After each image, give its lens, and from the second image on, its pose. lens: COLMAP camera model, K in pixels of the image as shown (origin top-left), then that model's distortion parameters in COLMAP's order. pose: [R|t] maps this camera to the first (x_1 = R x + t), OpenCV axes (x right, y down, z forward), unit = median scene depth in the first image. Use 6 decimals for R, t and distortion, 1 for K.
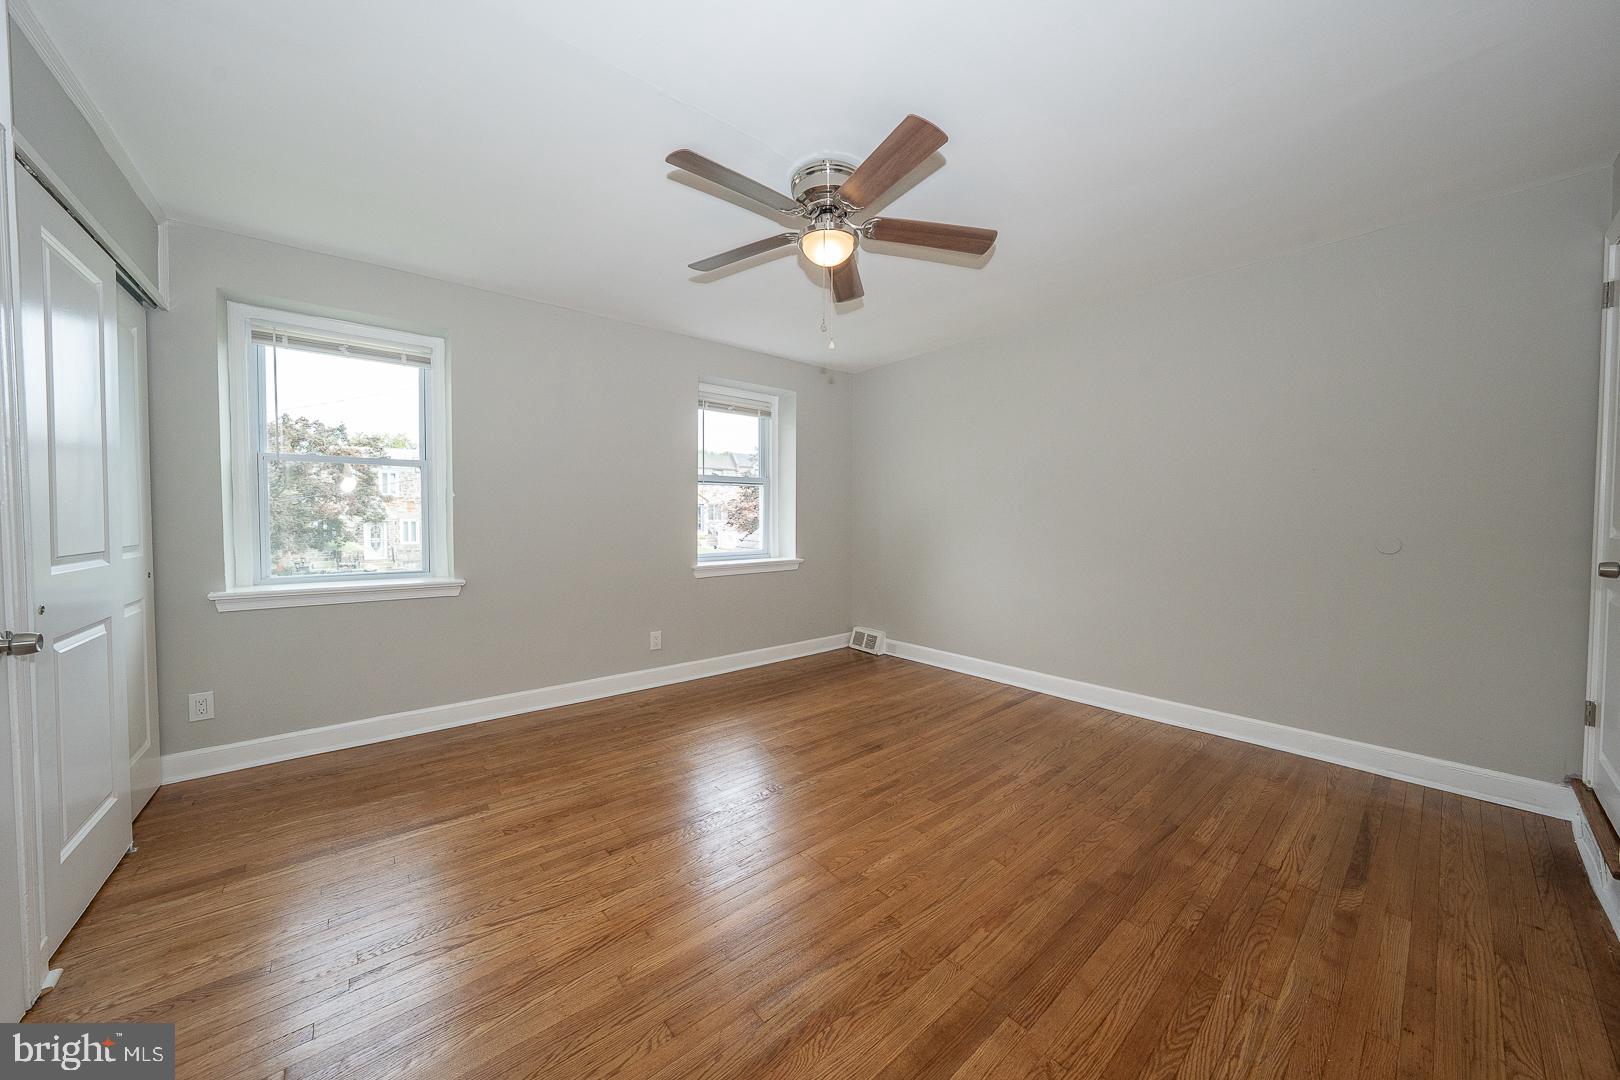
lens RADIAL K [[558.3, 0, 812.0], [0, 558.3, 534.1], [0, 0, 1]] dist [-0.028725, 0.006647]
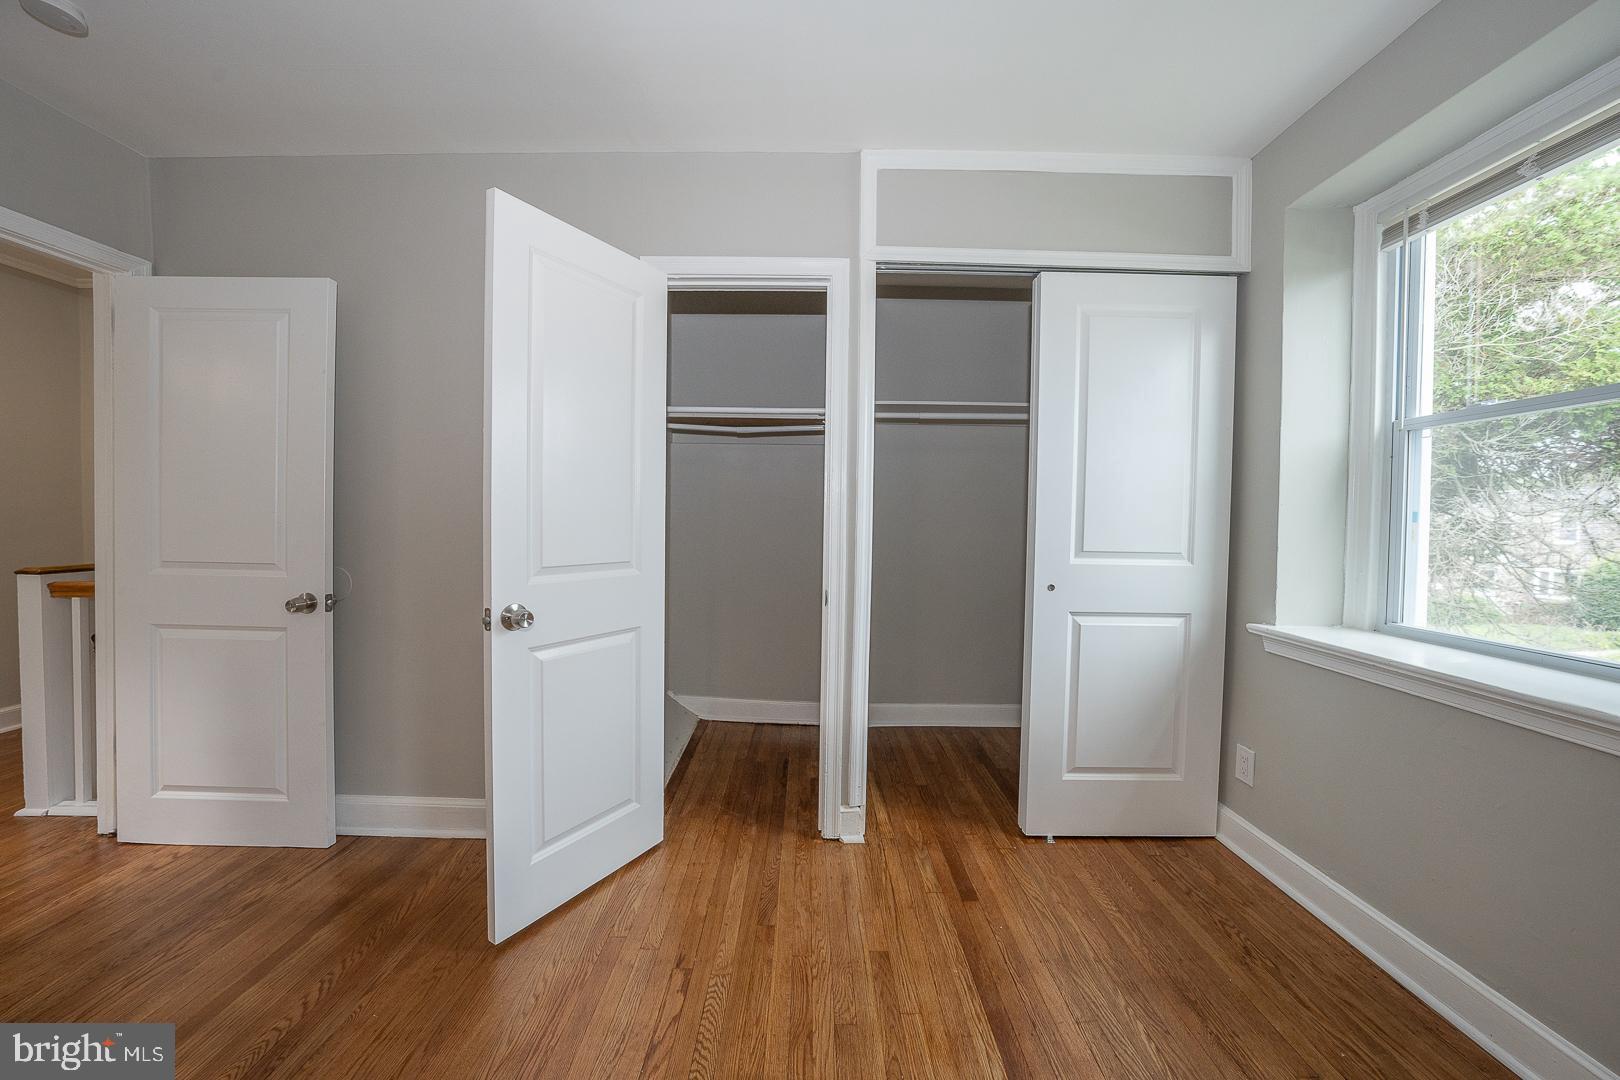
lens RADIAL K [[558.3, 0, 812.0], [0, 558.3, 534.1], [0, 0, 1]] dist [-0.028725, 0.006647]
pose [[-0.644342, 0.007840, -0.764697, -0.101195], [-0.038019, 0.998383, 0.042271, -0.019313], [0.763791, 0.056310, -0.643002, 0.819130]]
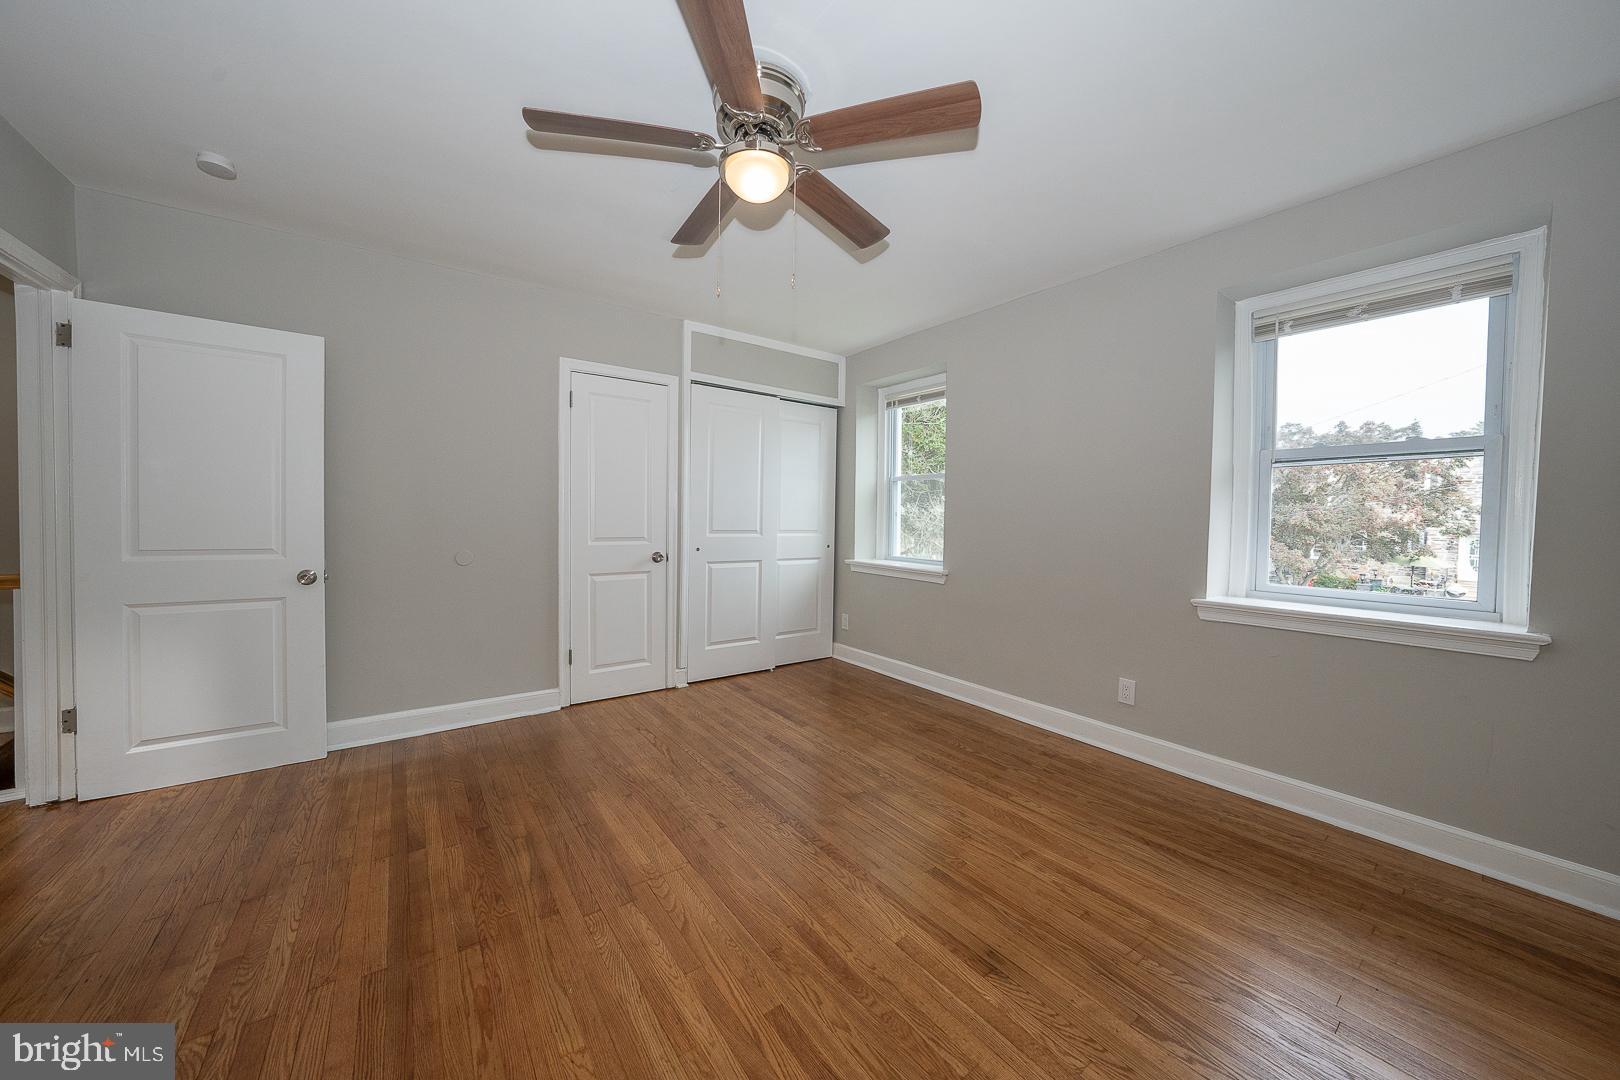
lens RADIAL K [[558.3, 0, 812.0], [0, 558.3, 534.1], [0, 0, 1]] dist [-0.028725, 0.006647]
pose [[-0.064570, 0.027174, -0.997543, 0.584038], [-0.046142, 0.998479, 0.030186, -0.020029], [0.996846, 0.047978, -0.063218, 0.804753]]
